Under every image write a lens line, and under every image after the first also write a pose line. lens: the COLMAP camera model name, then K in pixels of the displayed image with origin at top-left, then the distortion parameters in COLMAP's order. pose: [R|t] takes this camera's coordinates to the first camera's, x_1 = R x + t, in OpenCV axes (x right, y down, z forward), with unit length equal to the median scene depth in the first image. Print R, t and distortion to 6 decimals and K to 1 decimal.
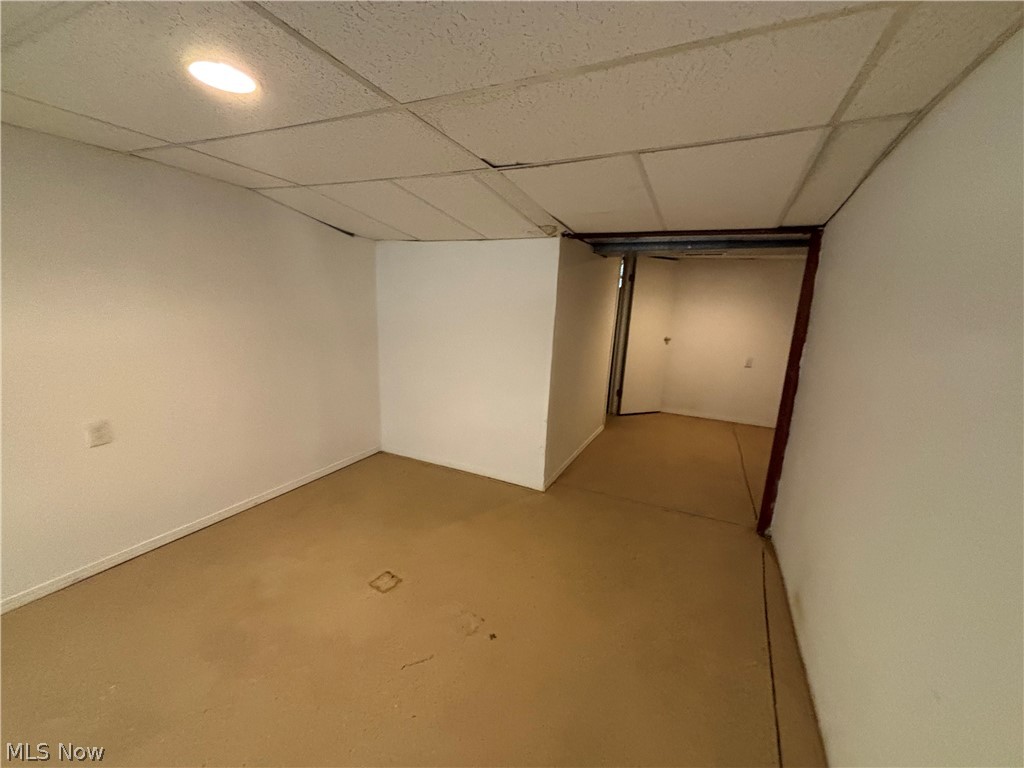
lens RADIAL K [[415.6, 0, 512.0], [0, 415.6, 384.0], [0, 0, 1]] dist [-0.001015, -0.000252]
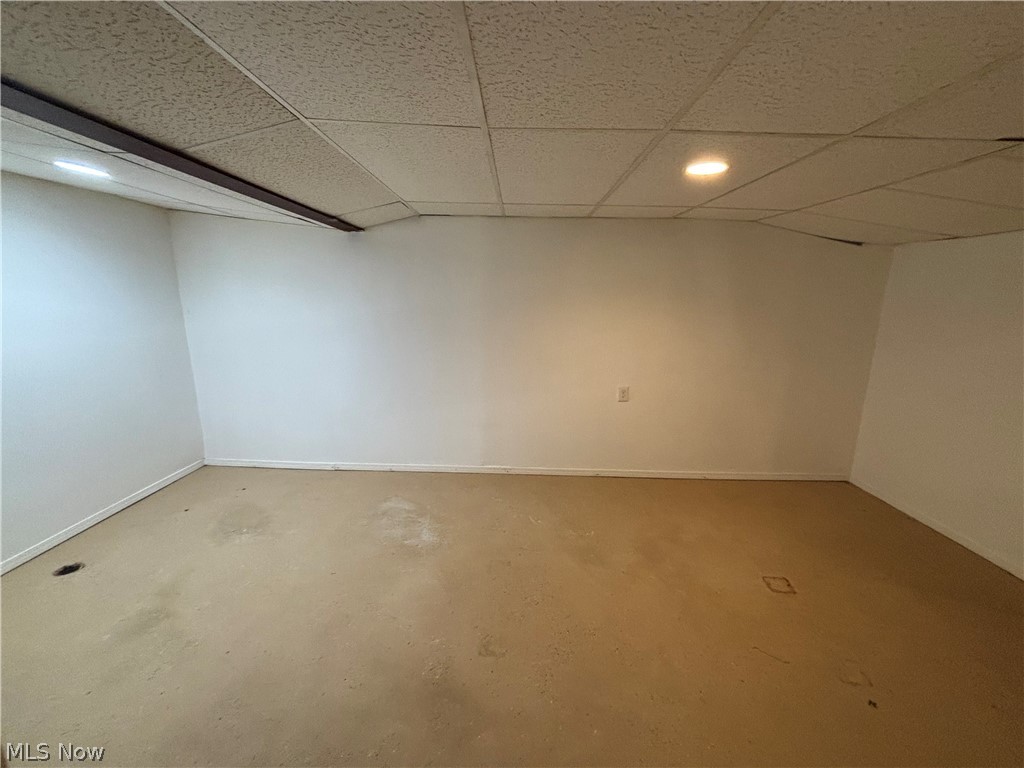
lens RADIAL K [[415.6, 0, 512.0], [0, 415.6, 384.0], [0, 0, 1]] dist [-0.001015, -0.000252]
pose [[0.415102, 0.154360, -0.896584, 0.276087], [-0.179456, 0.980031, 0.085641, 0.017890], [0.891900, 0.125348, 0.434514, -0.106584]]
